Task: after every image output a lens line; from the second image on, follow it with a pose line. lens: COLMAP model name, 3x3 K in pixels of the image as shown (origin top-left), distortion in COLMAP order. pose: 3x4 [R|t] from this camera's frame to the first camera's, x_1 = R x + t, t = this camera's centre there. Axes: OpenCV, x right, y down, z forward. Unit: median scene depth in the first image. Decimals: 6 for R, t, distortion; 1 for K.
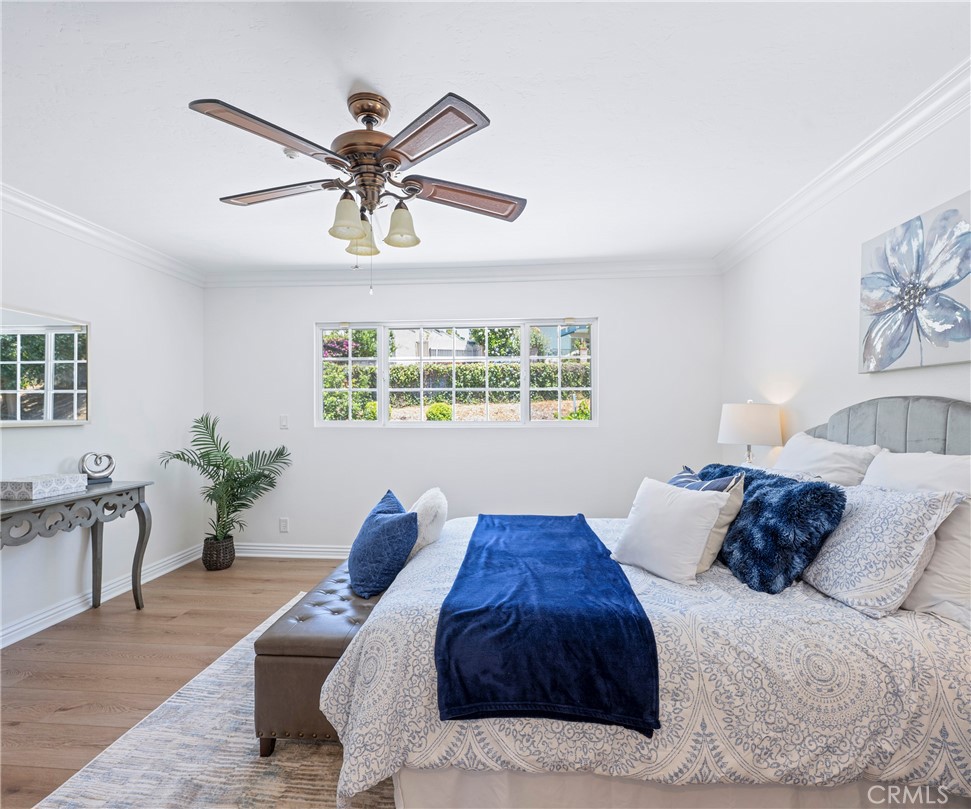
lens RADIAL K [[495.7, 0, 490.9], [0, 495.7, 415.8], [0, 0, 1]] dist [0.000570, 0.000163]
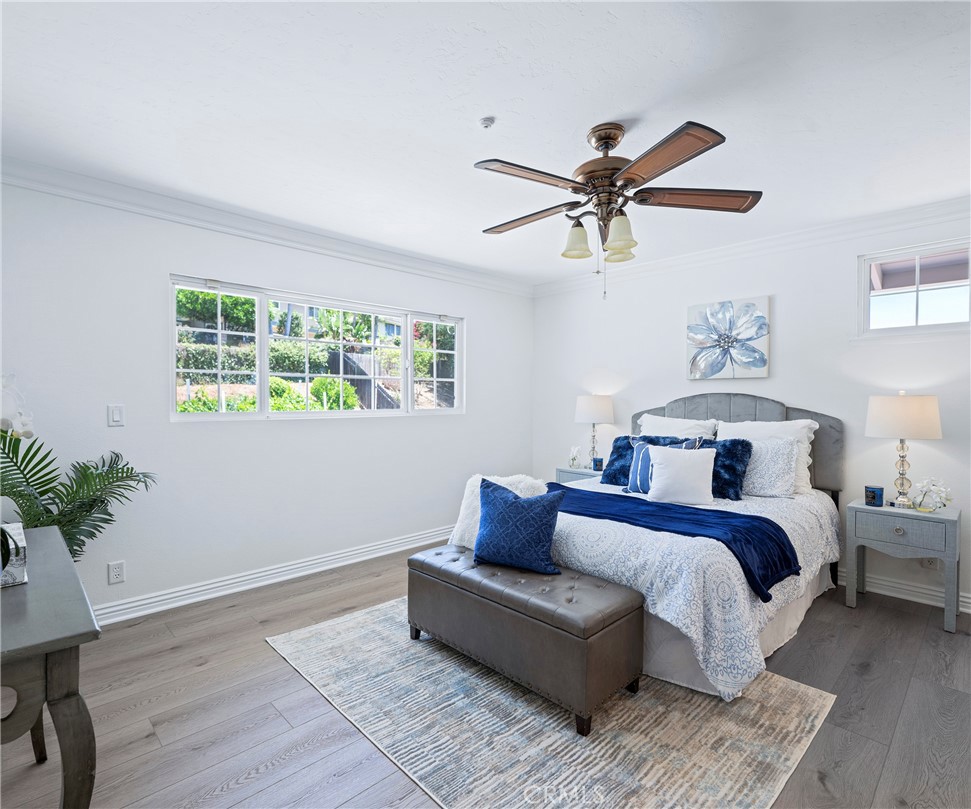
lens RADIAL K [[485.8, 0, 480.1], [0, 485.8, 404.5], [0, 0, 1]] dist [0.001149, -0.000450]
pose [[0.677058, -0.009926, 0.735862, -1.239260], [0.005310, 0.999949, 0.008603, -0.017328], [-0.735910, -0.001918, 0.677076, 0.436417]]
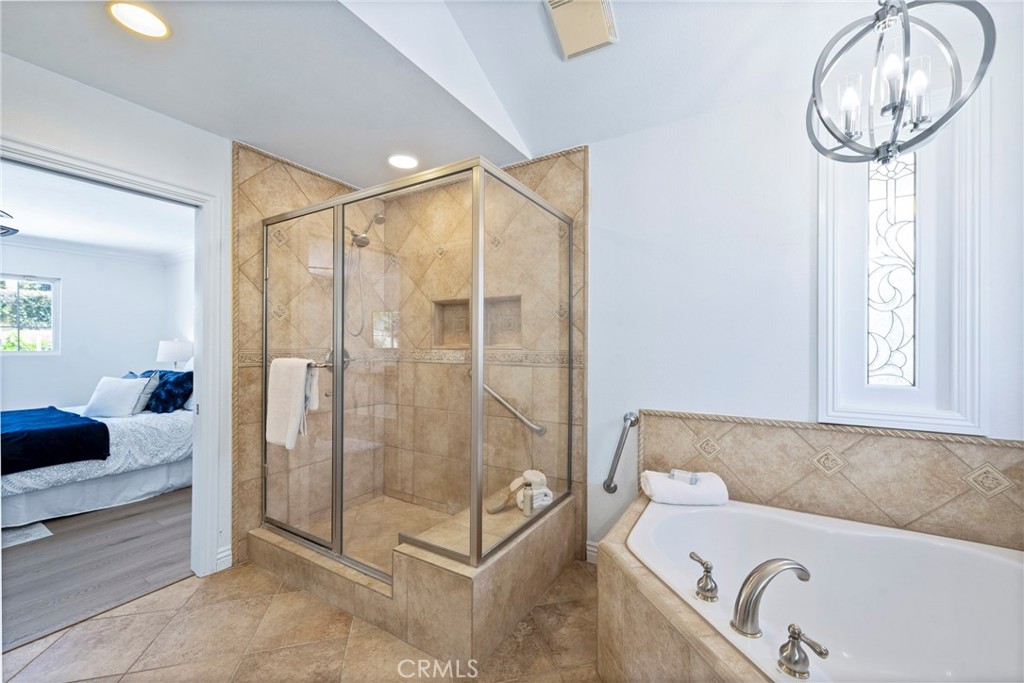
lens RADIAL K [[403.3, 0, 509.0], [0, 403.3, 344.7], [0, 0, 1]] dist [-0.000060, 0.000114]
pose [[0.467822, 0.002266, 0.883820, -0.433853], [0.003498, 0.999984, -0.004415, 0.003128], [-0.883816, 0.005157, 0.467807, -1.443252]]
